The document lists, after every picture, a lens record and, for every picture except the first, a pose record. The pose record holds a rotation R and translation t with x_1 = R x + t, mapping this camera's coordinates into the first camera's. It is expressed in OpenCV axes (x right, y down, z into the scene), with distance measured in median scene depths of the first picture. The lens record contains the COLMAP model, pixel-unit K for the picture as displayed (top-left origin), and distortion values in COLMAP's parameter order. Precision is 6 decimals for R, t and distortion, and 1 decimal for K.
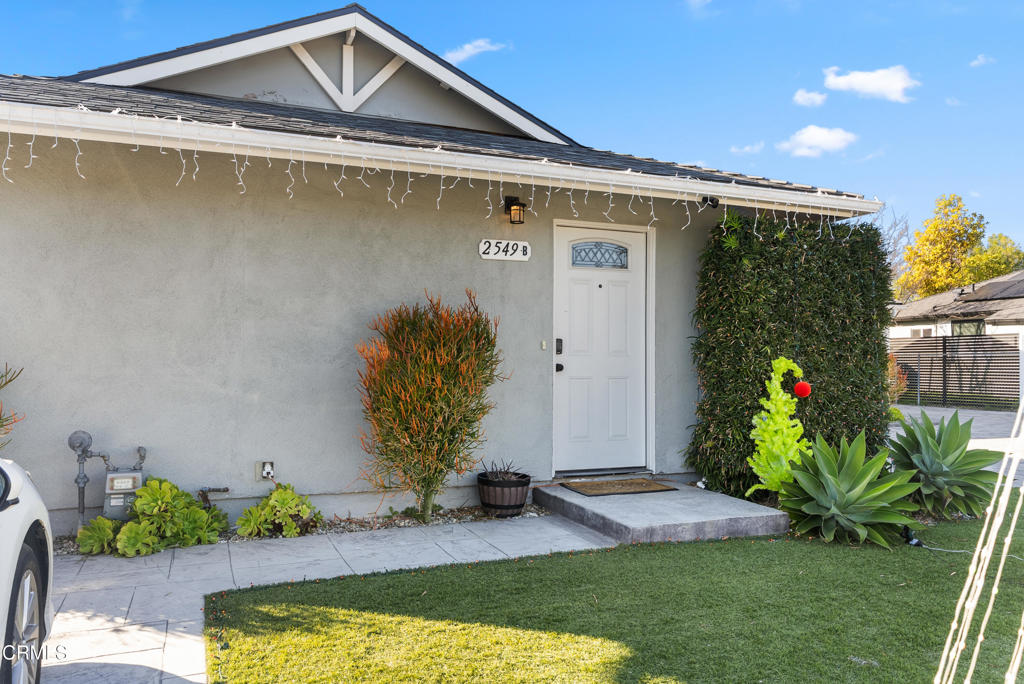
lens RADIAL K [[743.7, 0, 512.0], [0, 743.7, 342.0], [0, 0, 1]] dist [0.001187, 0.000058]
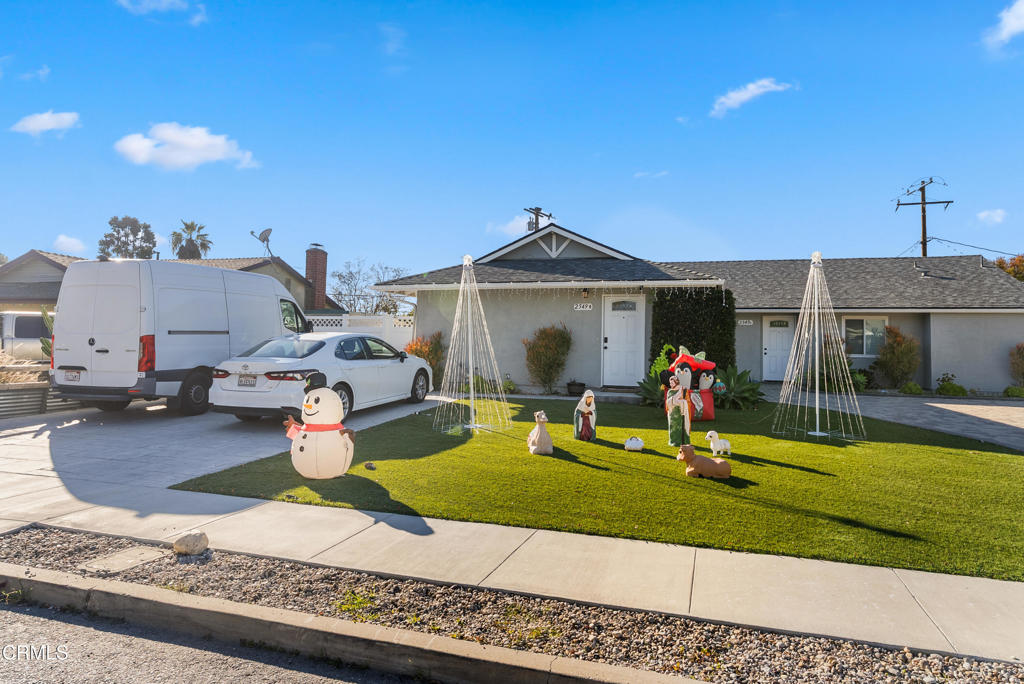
lens RADIAL K [[612.7, 0, 512.9], [0, 612.7, 336.6], [0, 0, 1]] dist [0.007541, 0.000494]
pose [[0.750287, -0.005076, -0.661093, 1.311200], [-0.000192, 0.999969, -0.007896, 0.011460], [0.661112, 0.006051, 0.750263, -0.937840]]
